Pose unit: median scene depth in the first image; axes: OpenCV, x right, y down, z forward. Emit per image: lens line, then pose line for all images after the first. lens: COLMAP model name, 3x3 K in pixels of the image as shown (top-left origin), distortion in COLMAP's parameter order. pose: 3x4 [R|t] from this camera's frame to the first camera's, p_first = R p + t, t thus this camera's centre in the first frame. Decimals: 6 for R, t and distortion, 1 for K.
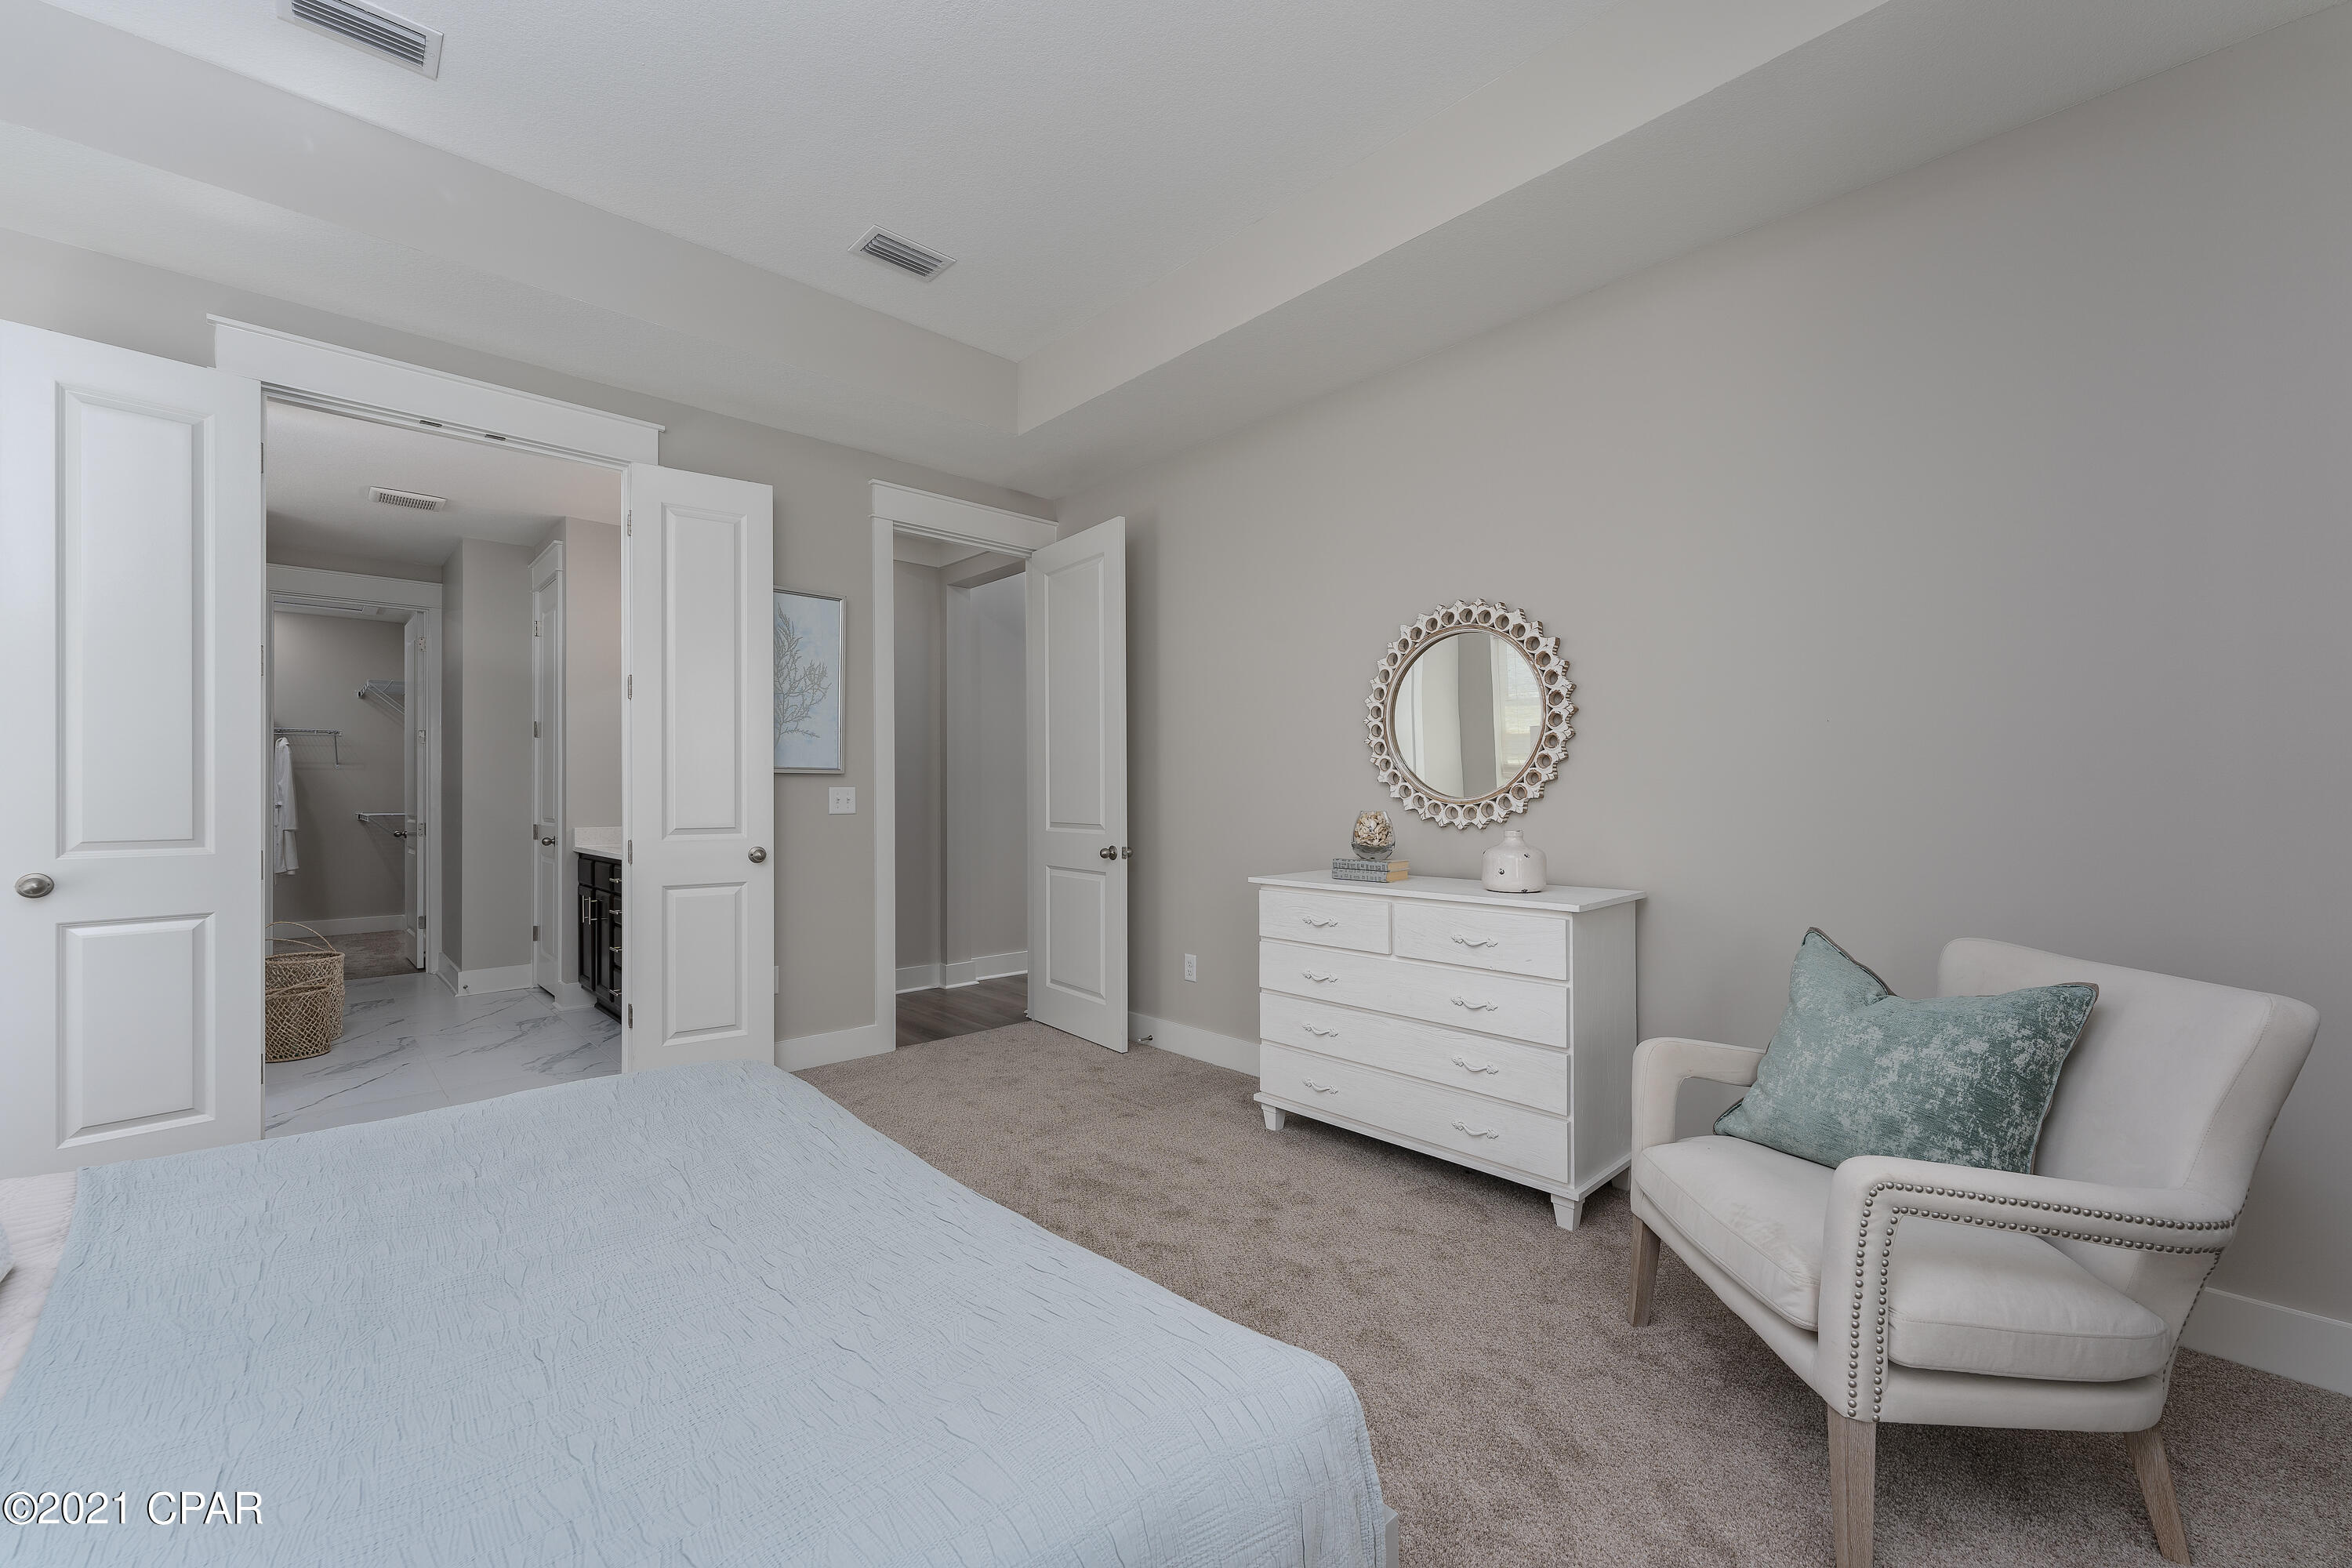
lens RADIAL K [[935.7, 0, 1173.2], [0, 935.7, 798.4], [0, 0, 1]] dist [0.001868, 0.000271]
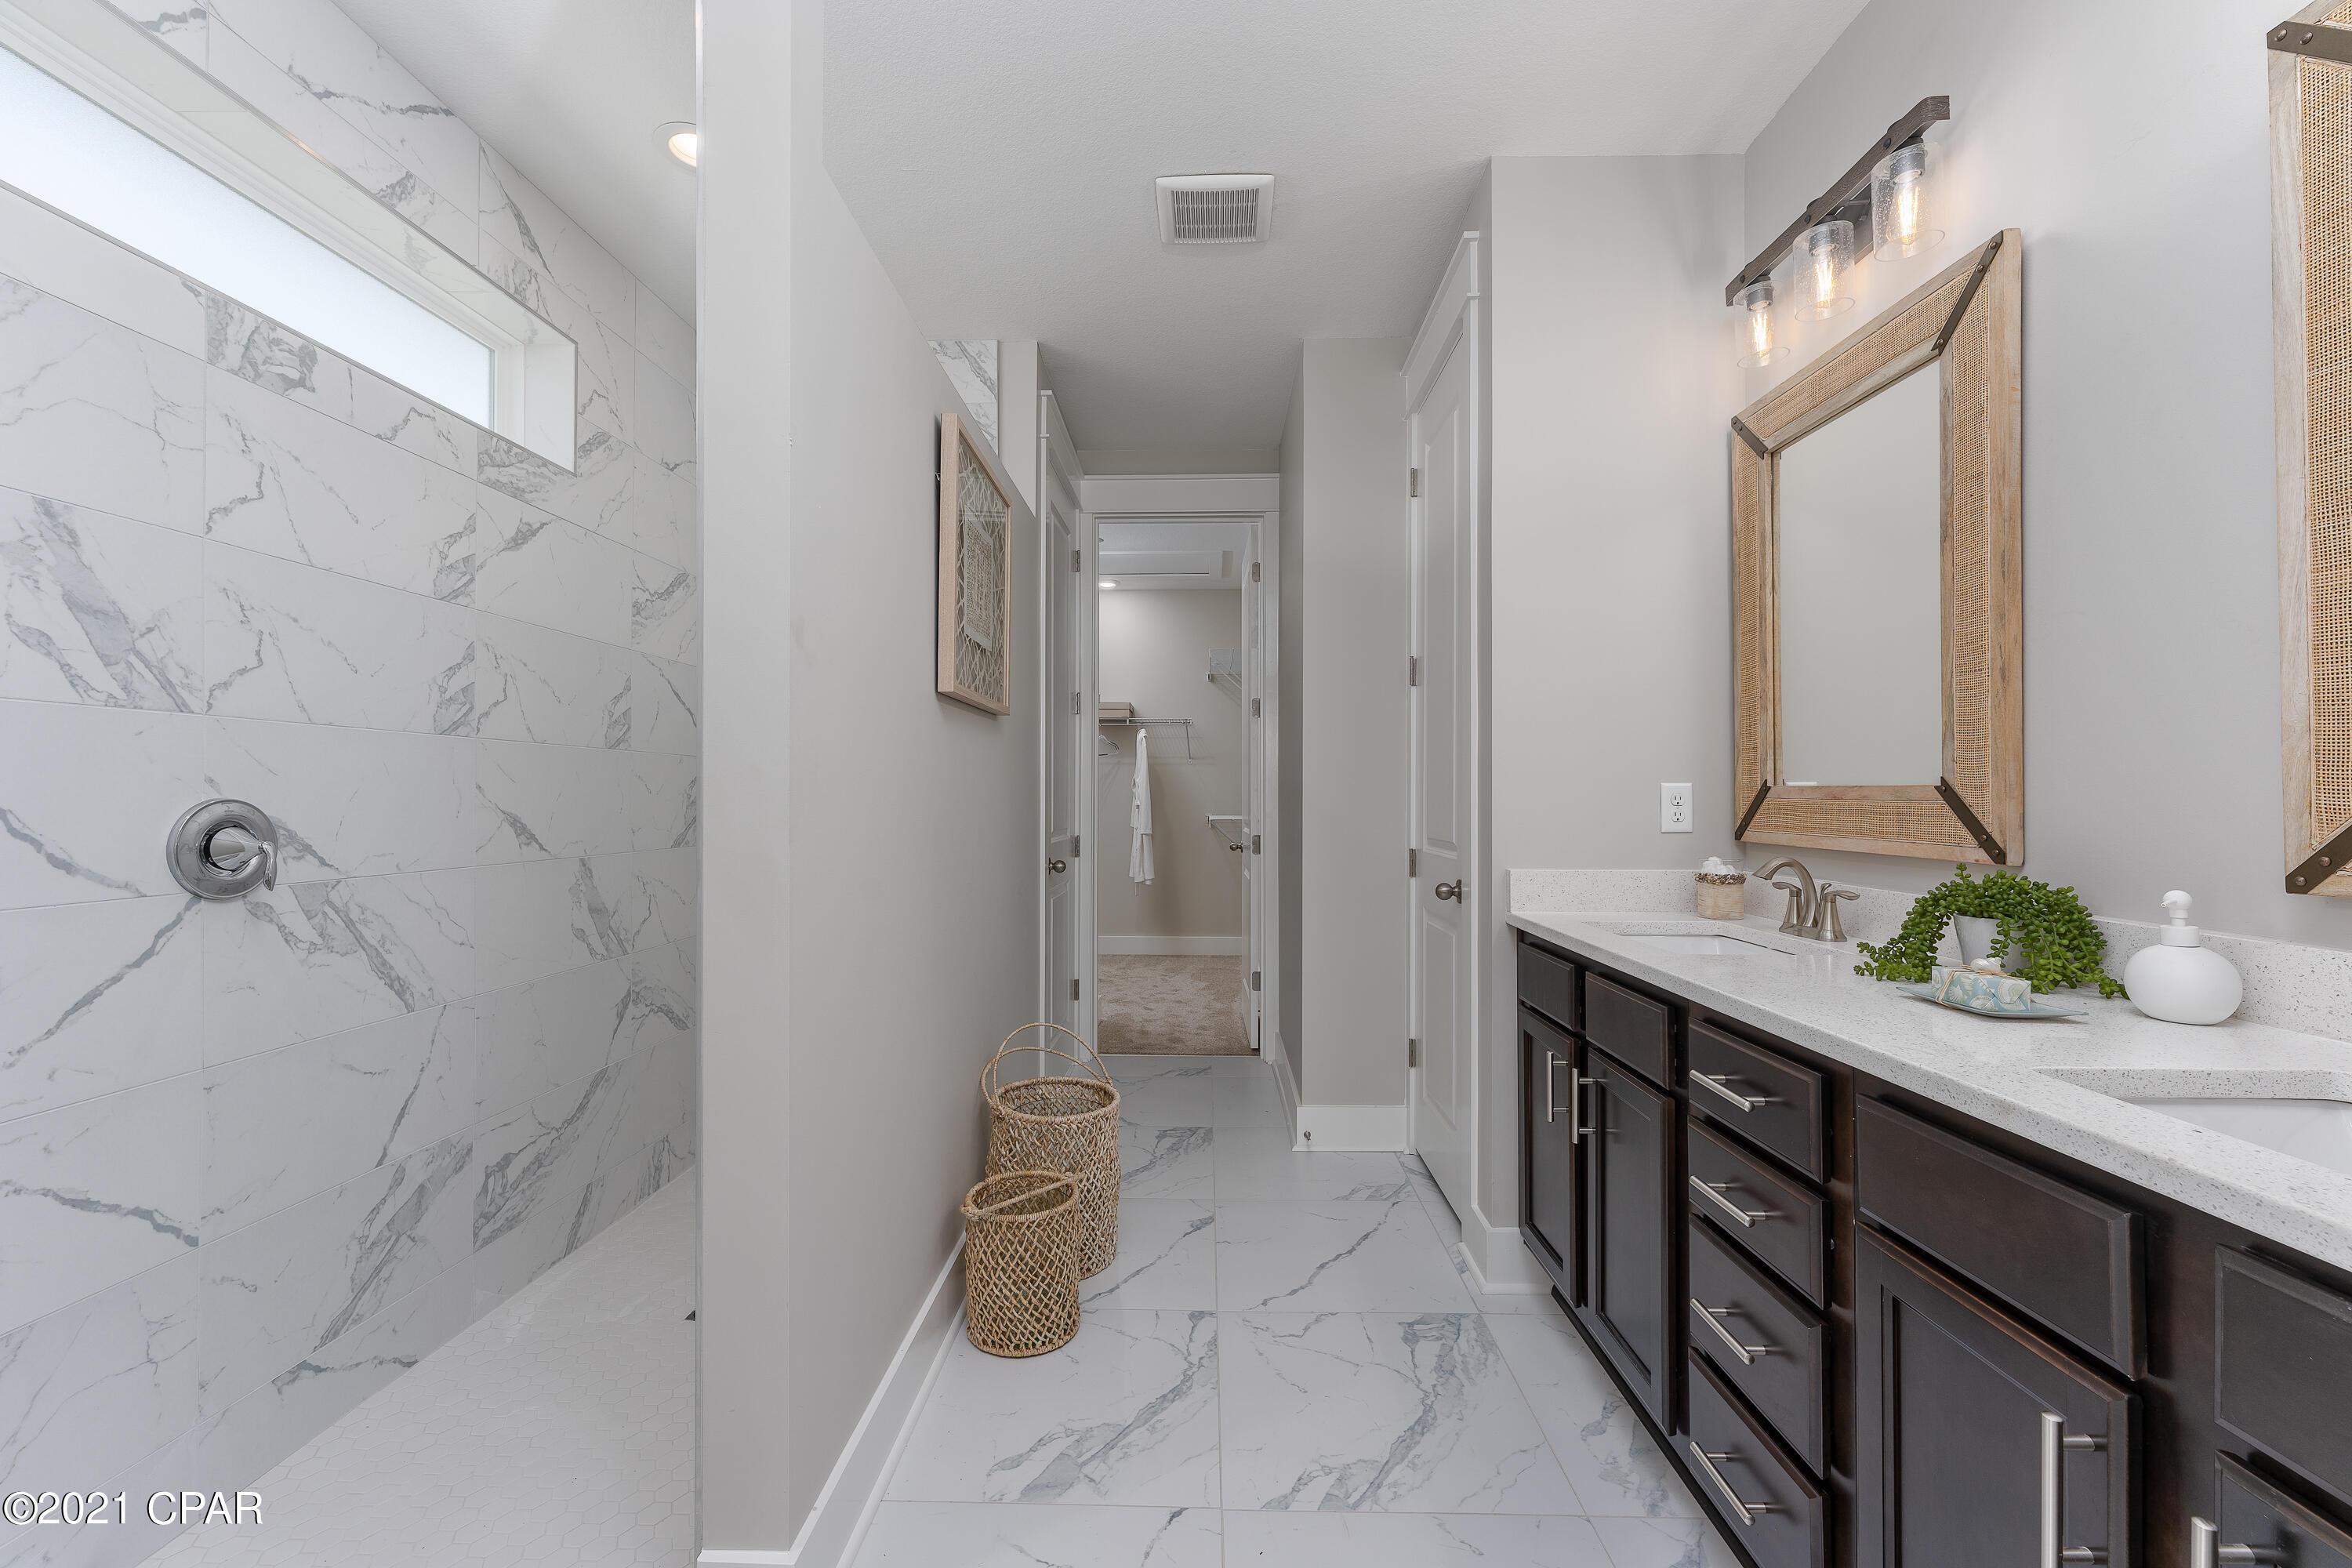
lens RADIAL K [[935.7, 0, 1174.3], [0, 935.7, 792.7], [0, 0, 1]] dist [0.001868, 0.000271]
pose [[0.703549, -0.004962, -0.710629, -0.397929], [0.000489, 0.999979, -0.006499, -0.000039], [0.710646, 0.004225, 0.703537, 0.529523]]
